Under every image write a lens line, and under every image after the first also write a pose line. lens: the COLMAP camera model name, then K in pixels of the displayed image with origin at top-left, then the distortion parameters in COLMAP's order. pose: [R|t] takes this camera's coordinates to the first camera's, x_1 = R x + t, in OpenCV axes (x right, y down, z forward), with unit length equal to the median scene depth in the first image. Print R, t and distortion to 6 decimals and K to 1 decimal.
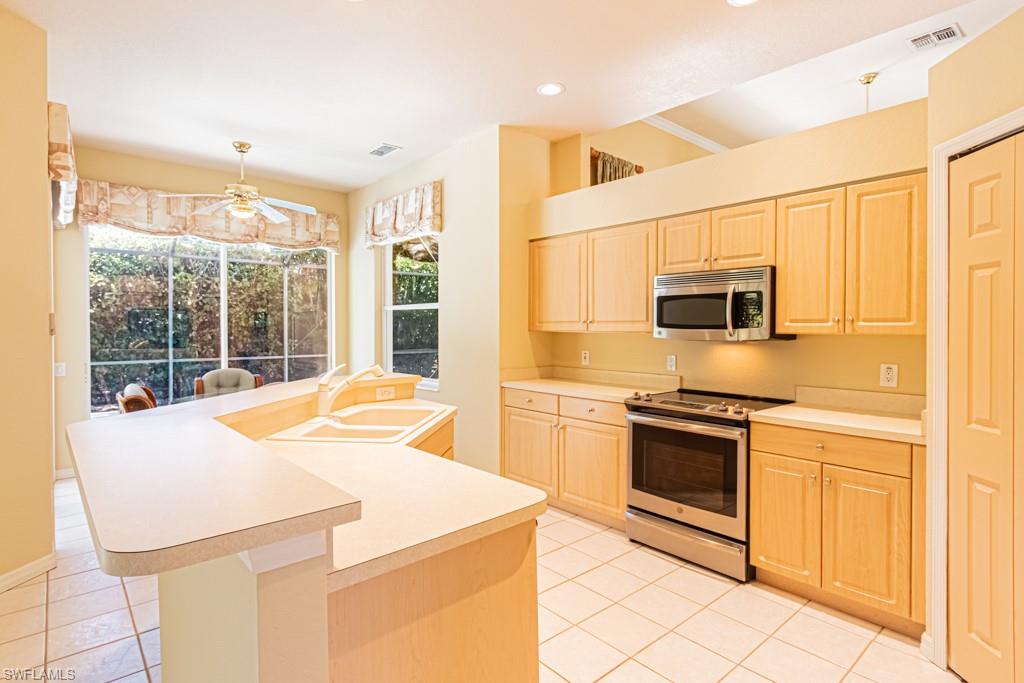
lens RADIAL K [[525.8, 0, 512.0], [0, 525.8, 334.0], [0, 0, 1]] dist [0.001461, -0.000116]
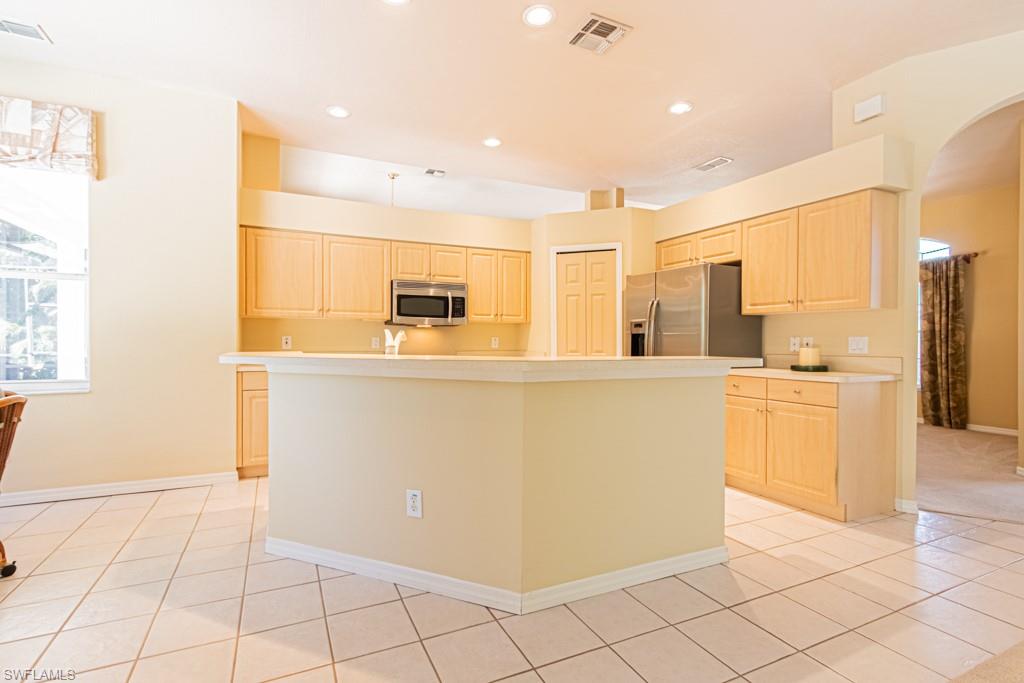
lens RADIAL K [[461.5, 0, 484.3], [0, 461.5, 344.8], [0, 0, 1]] dist [0.001787, 0.000147]
pose [[0.301635, -0.007281, 0.953396, -0.780693], [0.009739, 0.999942, 0.004555, 0.057602], [-0.953374, 0.007911, 0.301689, 0.351260]]
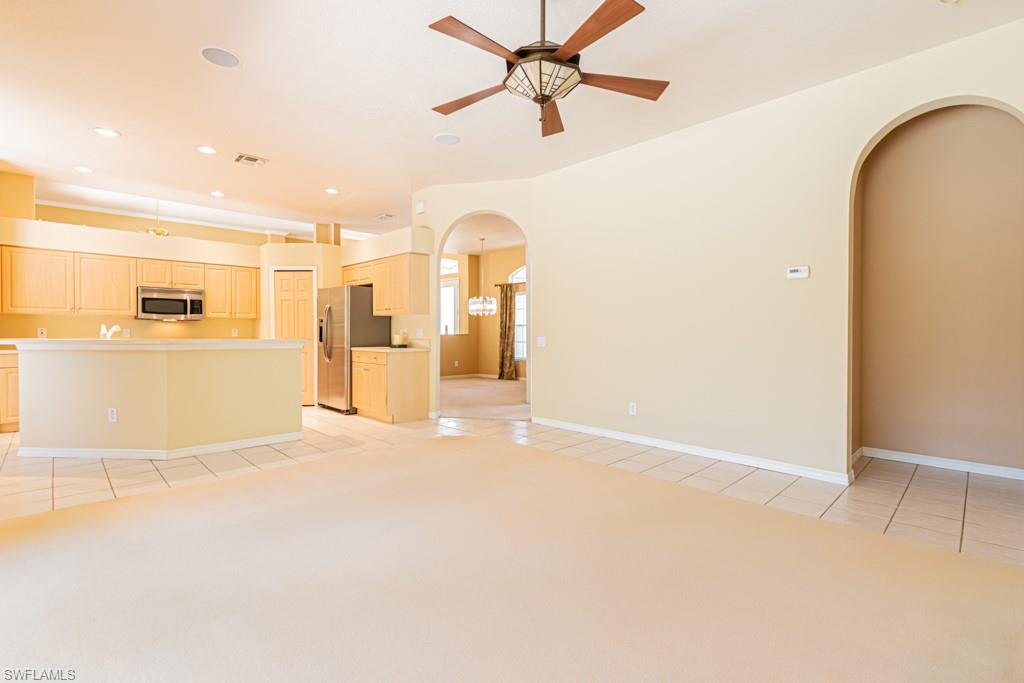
lens RADIAL K [[460.9, 0, 480.1], [0, 460.9, 338.2], [0, 0, 1]] dist [-0.002415, -0.000747]
pose [[-0.018591, -0.013106, 0.999741, -1.344059], [0.012192, 0.999837, 0.013334, 0.067562], [-0.999753, 0.012437, -0.018428, -0.220063]]
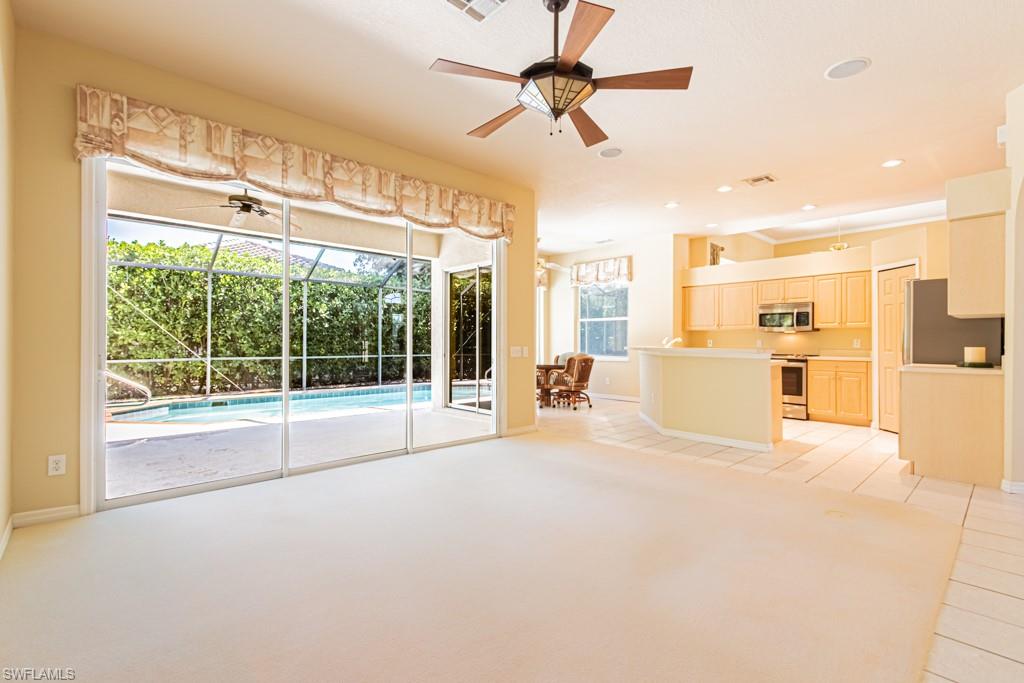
lens RADIAL K [[458.9, 0, 521.8], [0, 458.9, 343.2], [0, 0, 1]] dist [-0.000751, 0.000009]
pose [[0.999398, 0.001111, 0.034680, -0.788028], [-0.000752, 0.999946, -0.010345, 0.076002], [-0.034689, 0.010313, 0.999345, -0.938808]]
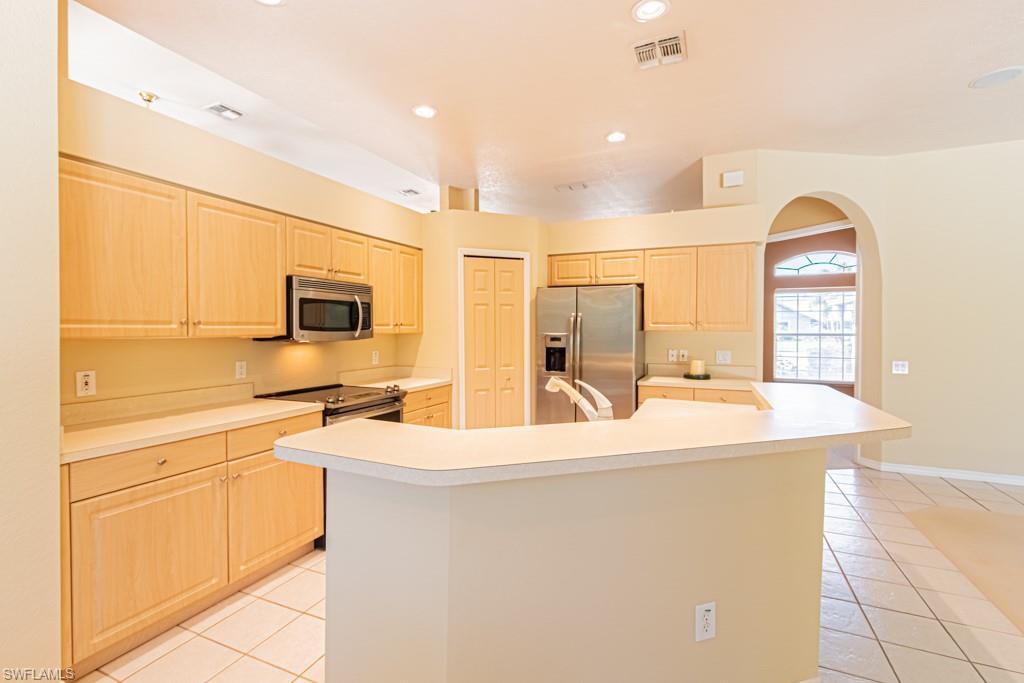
lens RADIAL K [[472.8, 0, 479.5], [0, 472.8, 336.3], [0, 0, 1]] dist [0.000908, 0.000069]
pose [[-0.385339, -0.017270, 0.922614, -0.590726], [0.012865, 0.999627, 0.024084, -0.015868], [-0.922686, 0.021150, -0.384973, 0.930554]]
